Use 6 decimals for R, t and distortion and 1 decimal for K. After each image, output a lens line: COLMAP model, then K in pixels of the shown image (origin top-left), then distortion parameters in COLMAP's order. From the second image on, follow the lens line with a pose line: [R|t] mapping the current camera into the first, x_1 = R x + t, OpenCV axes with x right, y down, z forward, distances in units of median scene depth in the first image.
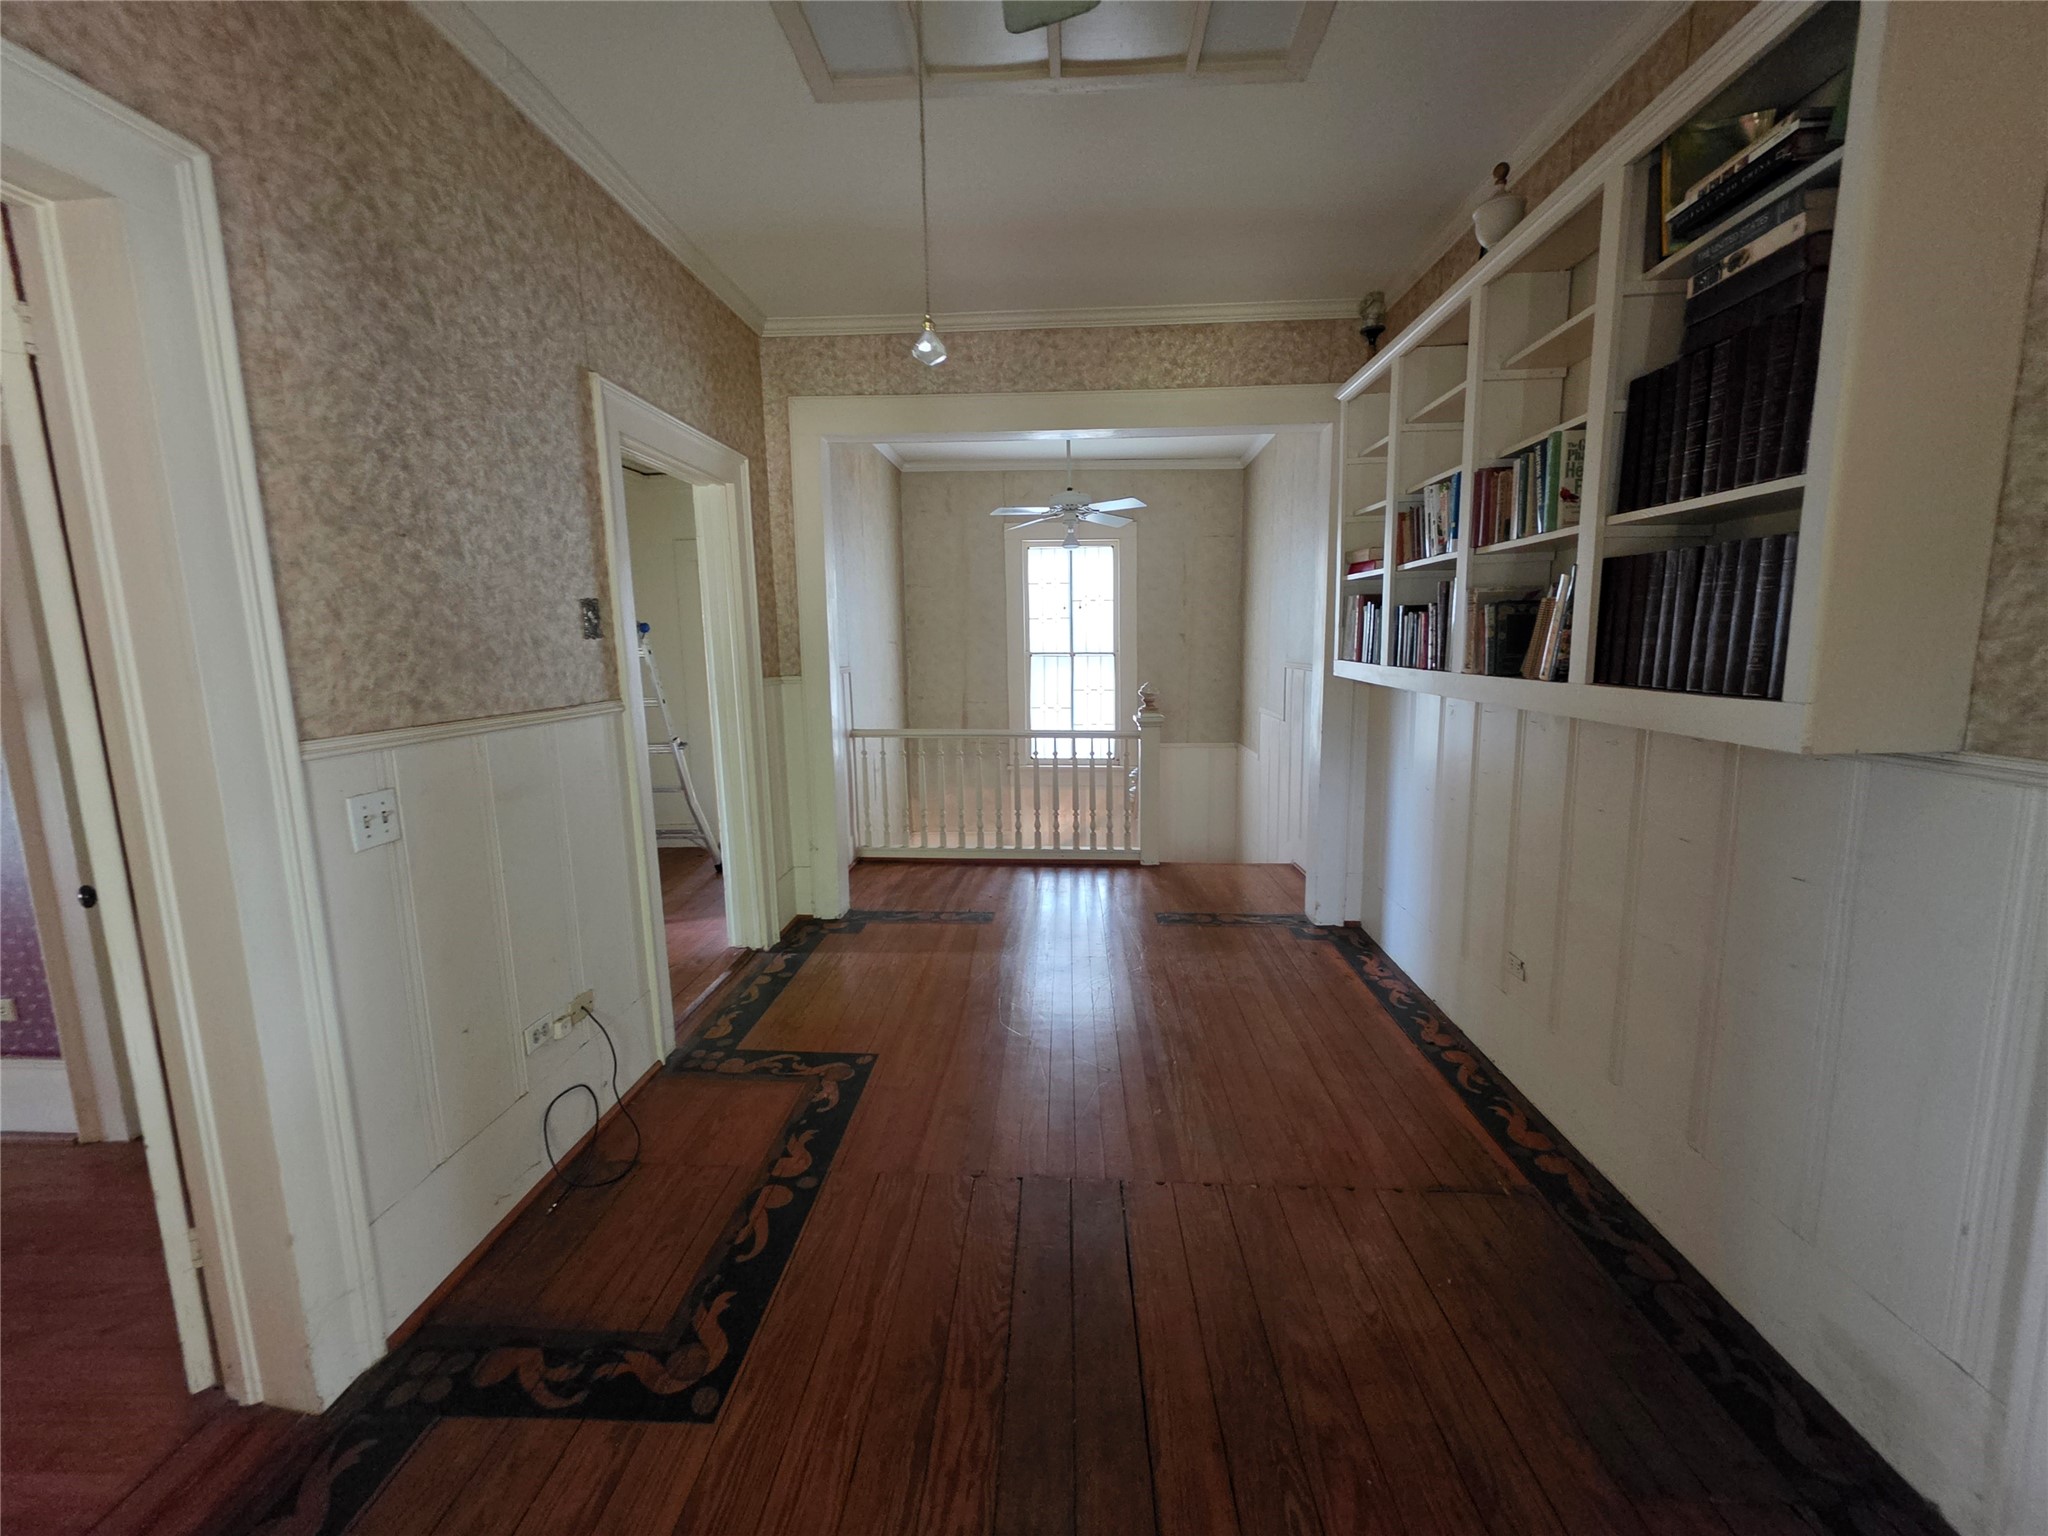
lens RADIAL K [[828.4, 0, 1029.6], [0, 828.4, 762.7], [0, 0, 1]] dist [0.002895, 0.000059]
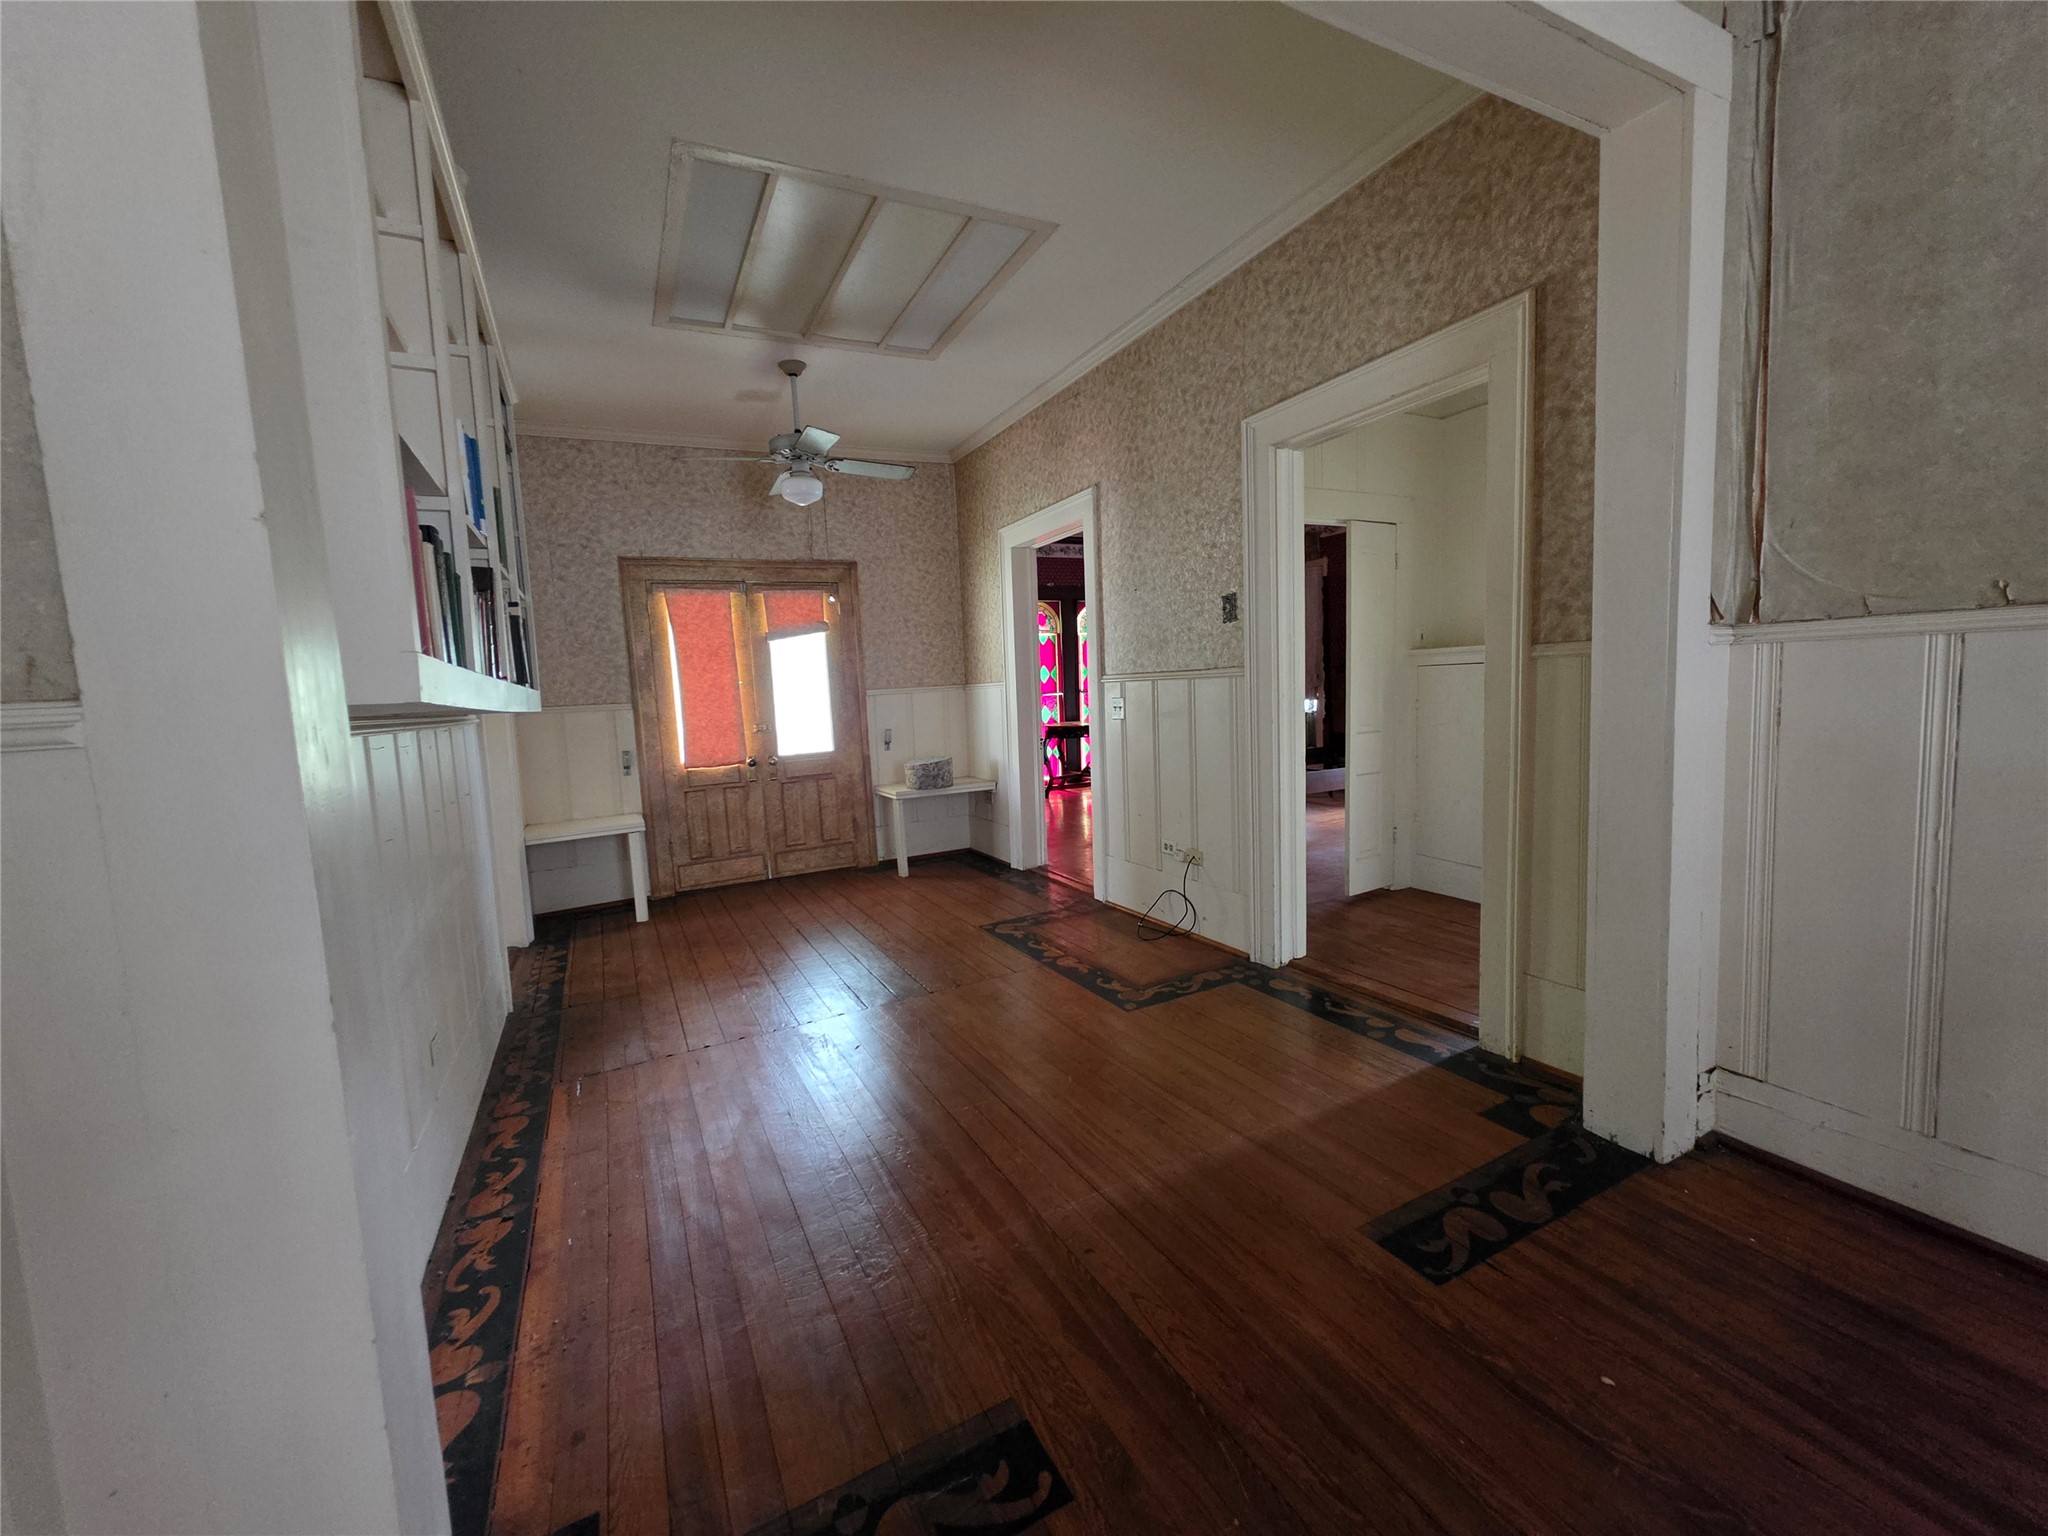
lens RADIAL K [[828.4, 0, 1034.2], [0, 828.4, 769.4], [0, 0, 1]] dist [0.002895, 0.000059]
pose [[-0.862568, 0.110037, -0.493830, 0.482584], [-0.010124, 0.972113, 0.234293, -0.233460], [0.505839, 0.207093, -0.837400, 2.060625]]
